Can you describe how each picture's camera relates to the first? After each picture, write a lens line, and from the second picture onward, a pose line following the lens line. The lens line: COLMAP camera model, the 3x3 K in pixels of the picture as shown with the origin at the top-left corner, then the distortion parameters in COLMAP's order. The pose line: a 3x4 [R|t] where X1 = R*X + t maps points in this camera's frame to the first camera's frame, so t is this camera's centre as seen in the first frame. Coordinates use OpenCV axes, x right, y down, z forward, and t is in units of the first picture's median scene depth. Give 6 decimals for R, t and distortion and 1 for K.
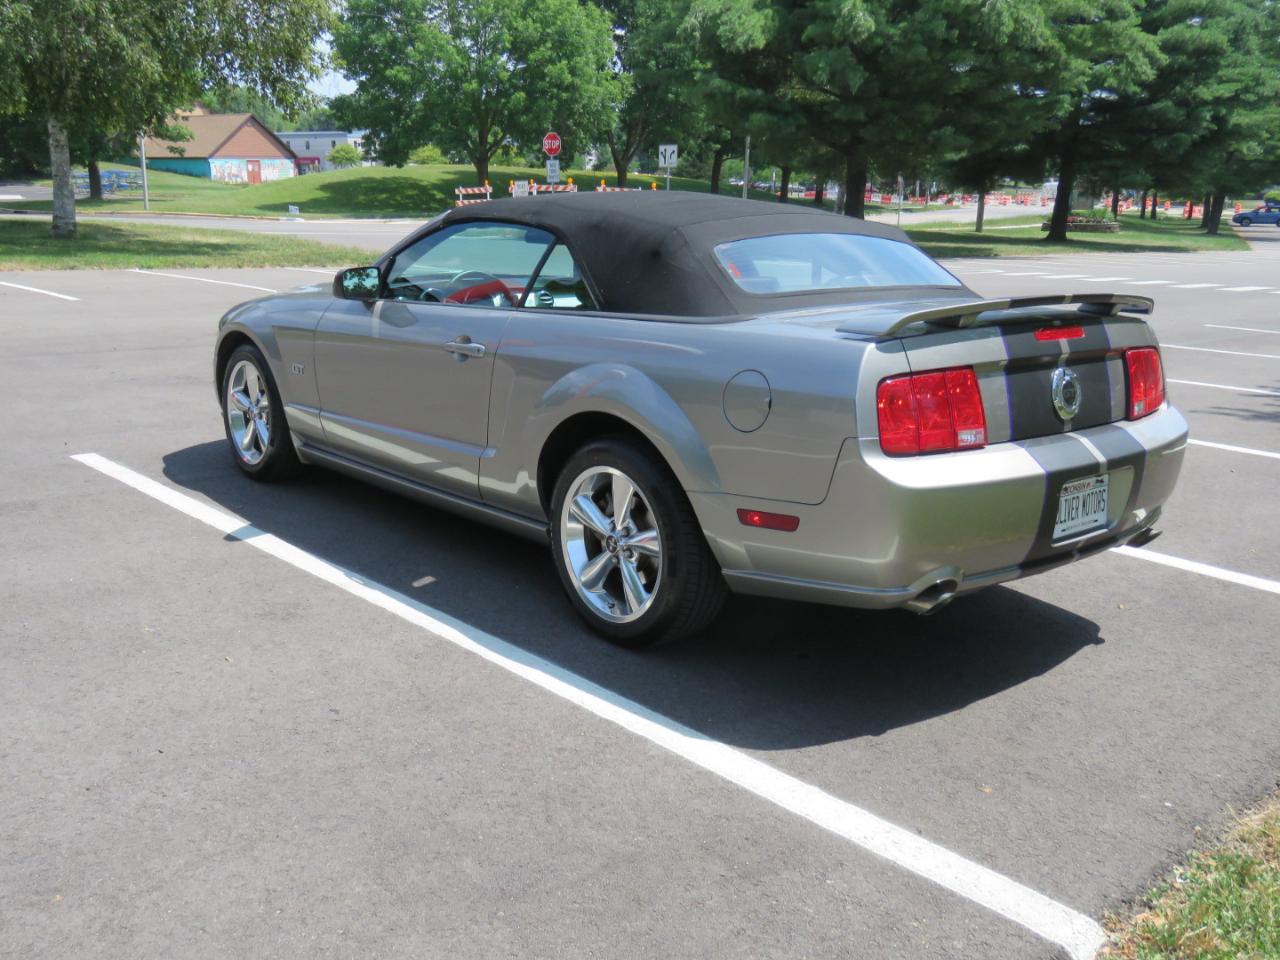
lens RADIAL K [[1235.3, 0, 639.9], [0, 1235.3, 488.1], [0, 0, 1]] dist [0.004557, -0.000479]
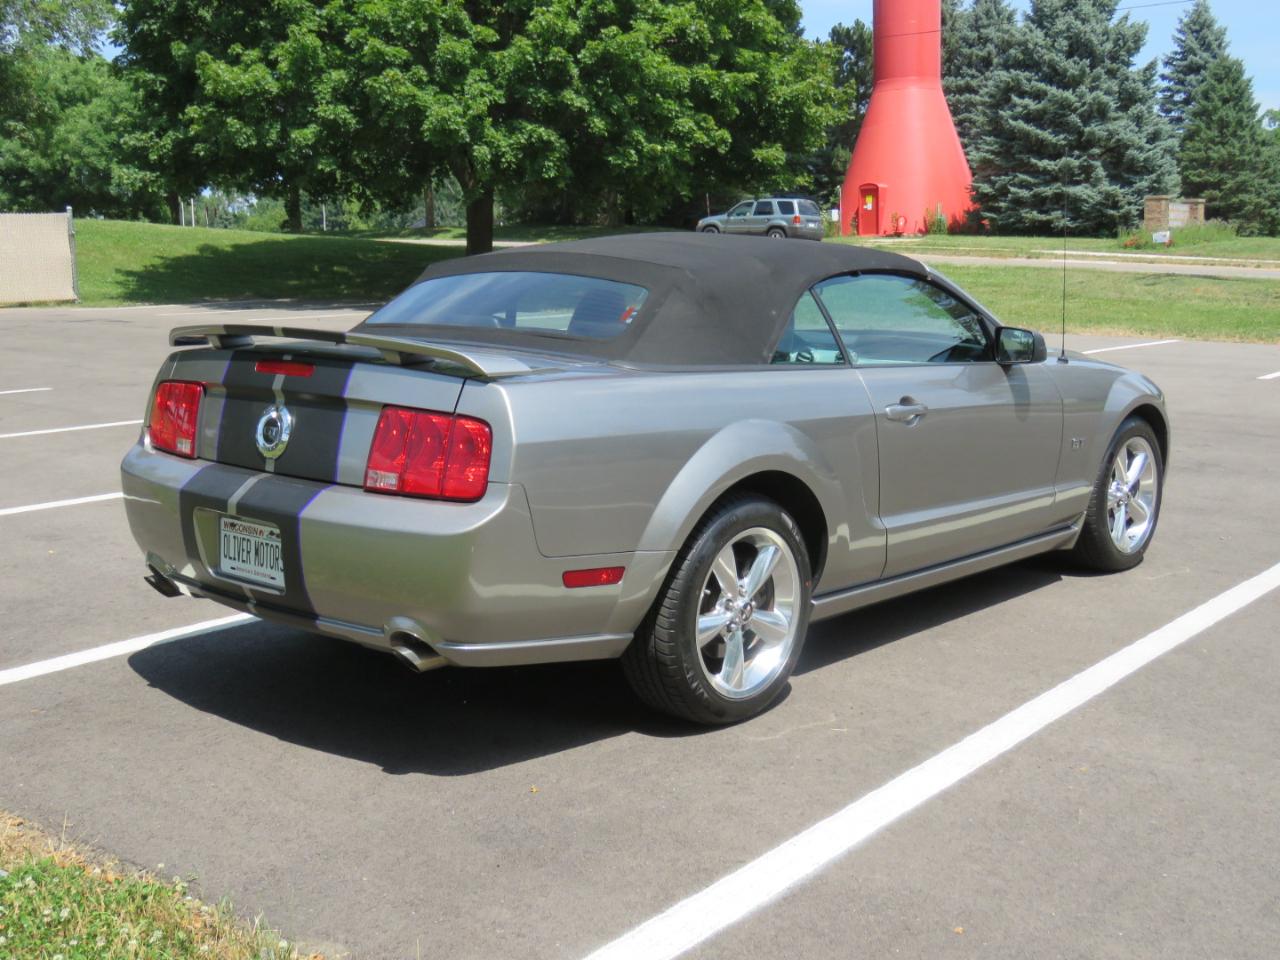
lens RADIAL K [[1569.1, 0, 640.0], [0, 1569.1, 480.0], [0, 0, 1]] dist [-0.003732, 0.005779]
pose [[0.087553, 0.117734, -0.989178, 0.506498], [-0.227225, 0.969174, 0.095241, -0.071082], [0.969899, 0.216427, 0.111606, 0.373670]]
